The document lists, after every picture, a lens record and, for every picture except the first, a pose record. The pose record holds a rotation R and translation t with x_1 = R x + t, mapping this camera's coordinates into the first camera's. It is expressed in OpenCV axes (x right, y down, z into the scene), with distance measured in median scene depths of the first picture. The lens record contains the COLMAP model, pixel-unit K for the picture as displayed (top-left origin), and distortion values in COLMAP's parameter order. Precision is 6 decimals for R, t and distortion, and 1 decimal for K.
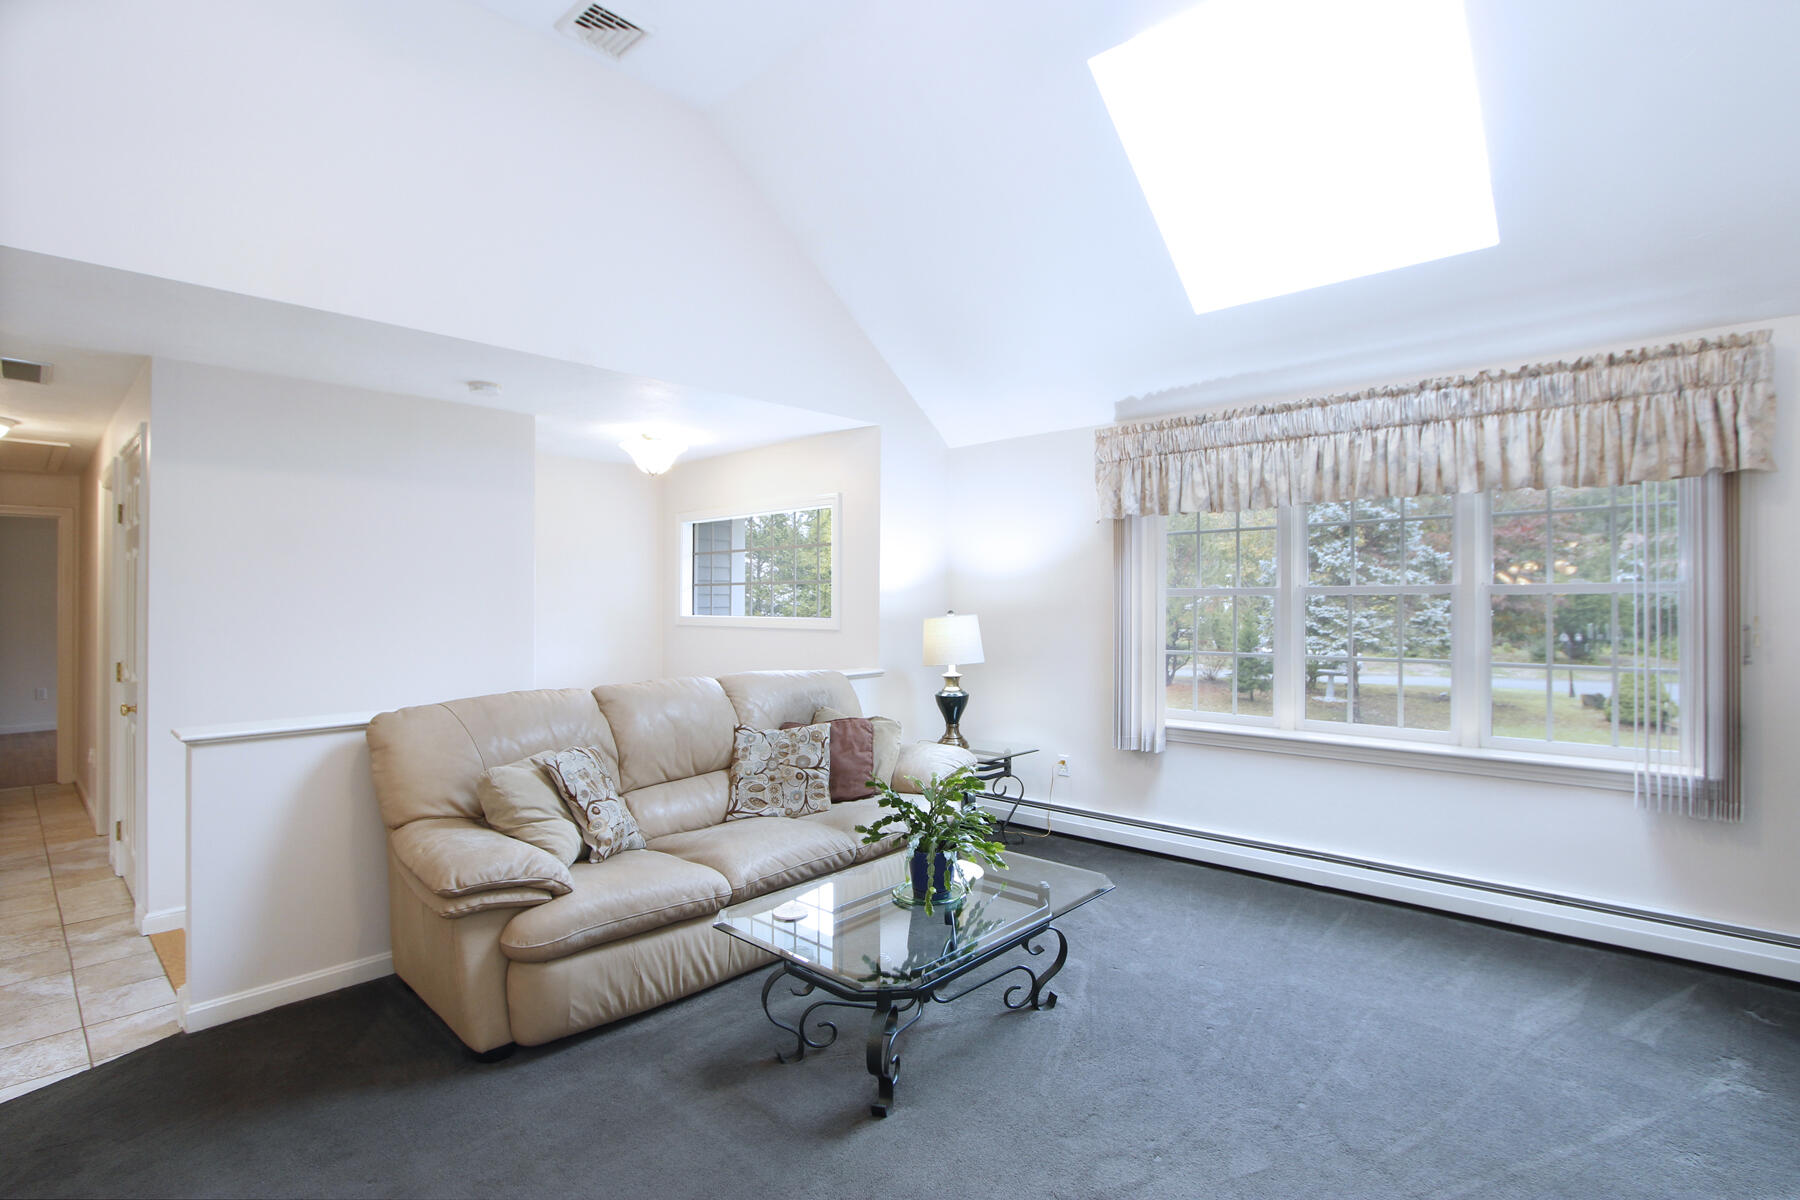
lens RADIAL K [[854.8, 0, 897.0], [0, 854.8, 584.2], [0, 0, 1]] dist [-0.019241, -0.000037]
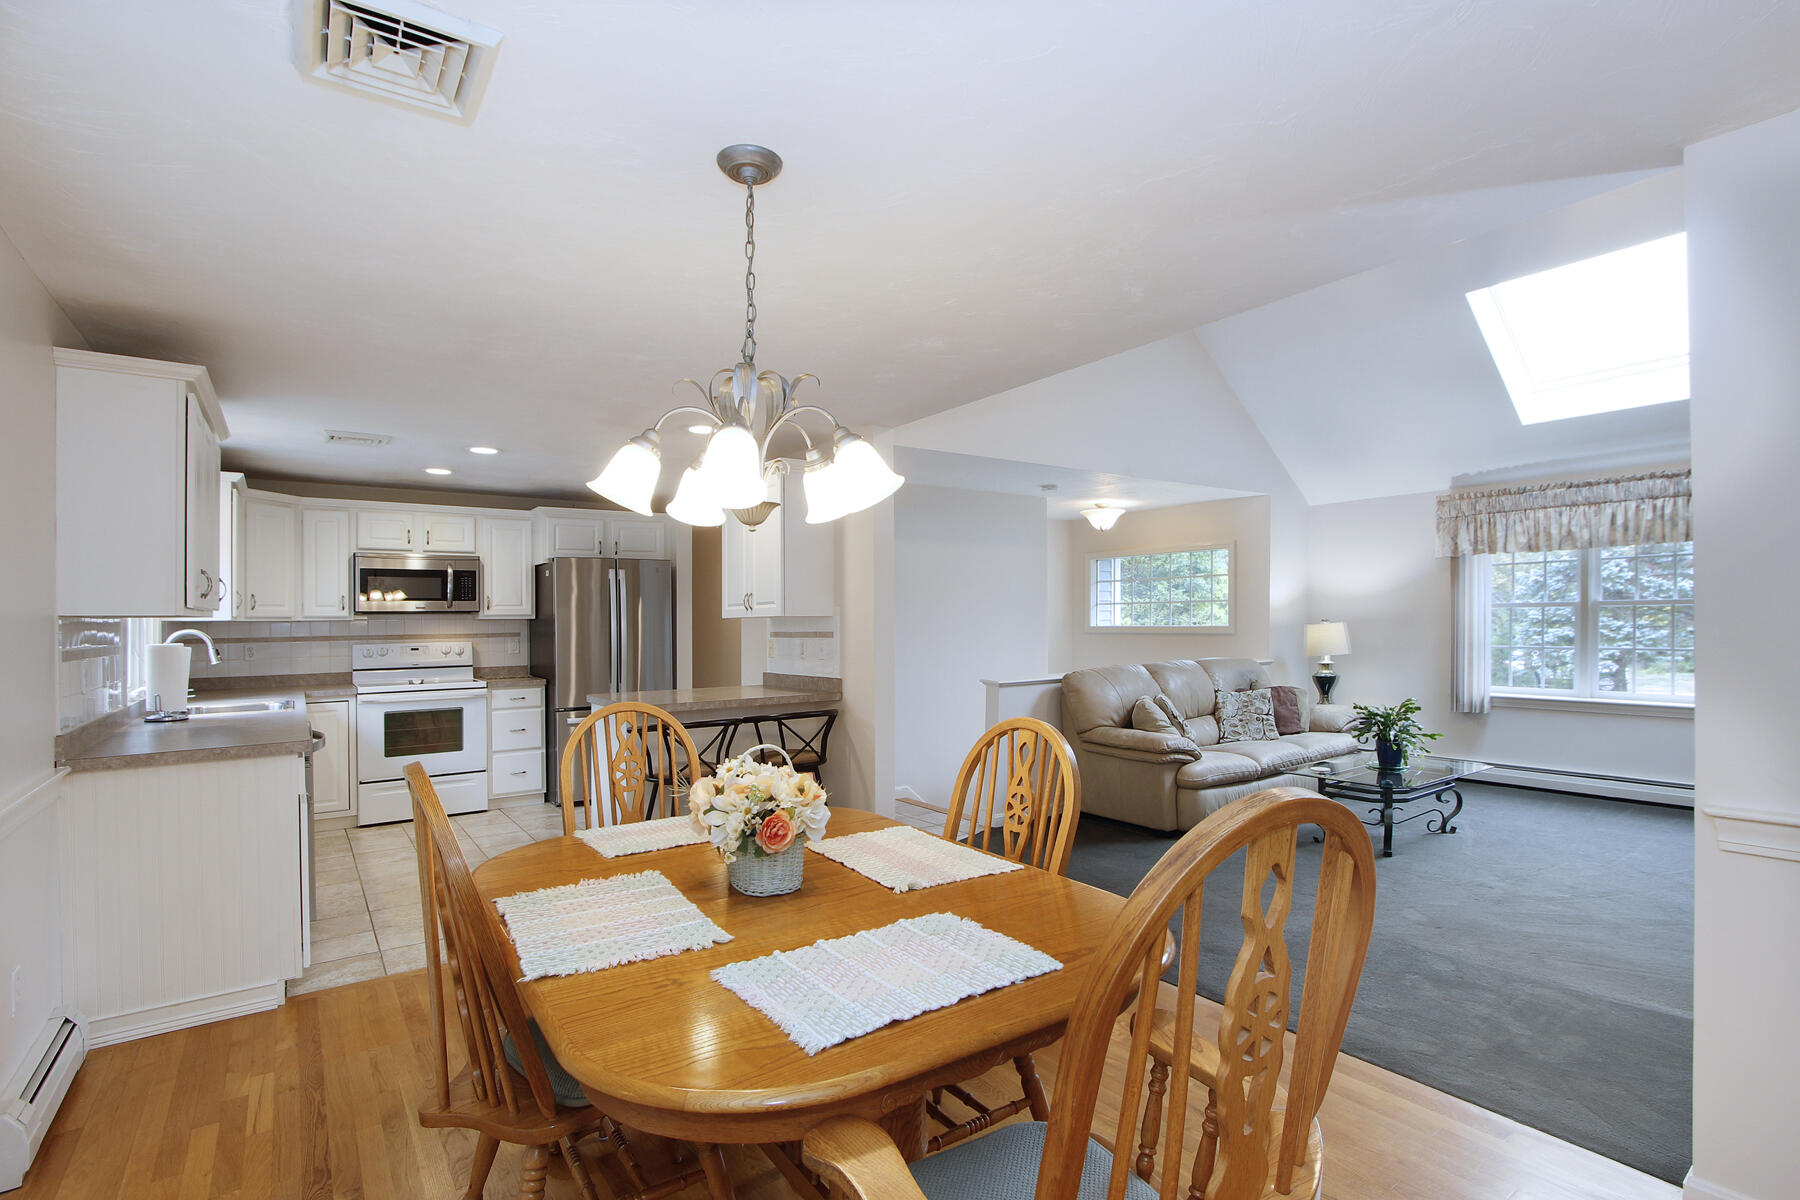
lens RADIAL K [[854.9, 0, 927.3], [0, 854.9, 621.5], [0, 0, 1]] dist [-0.002996, -0.001180]
pose [[0.982595, -0.009376, -0.185523, -0.431013], [0.013767, 0.999654, 0.022393, -0.010573], [0.185249, -0.024558, 0.982385, -0.737785]]
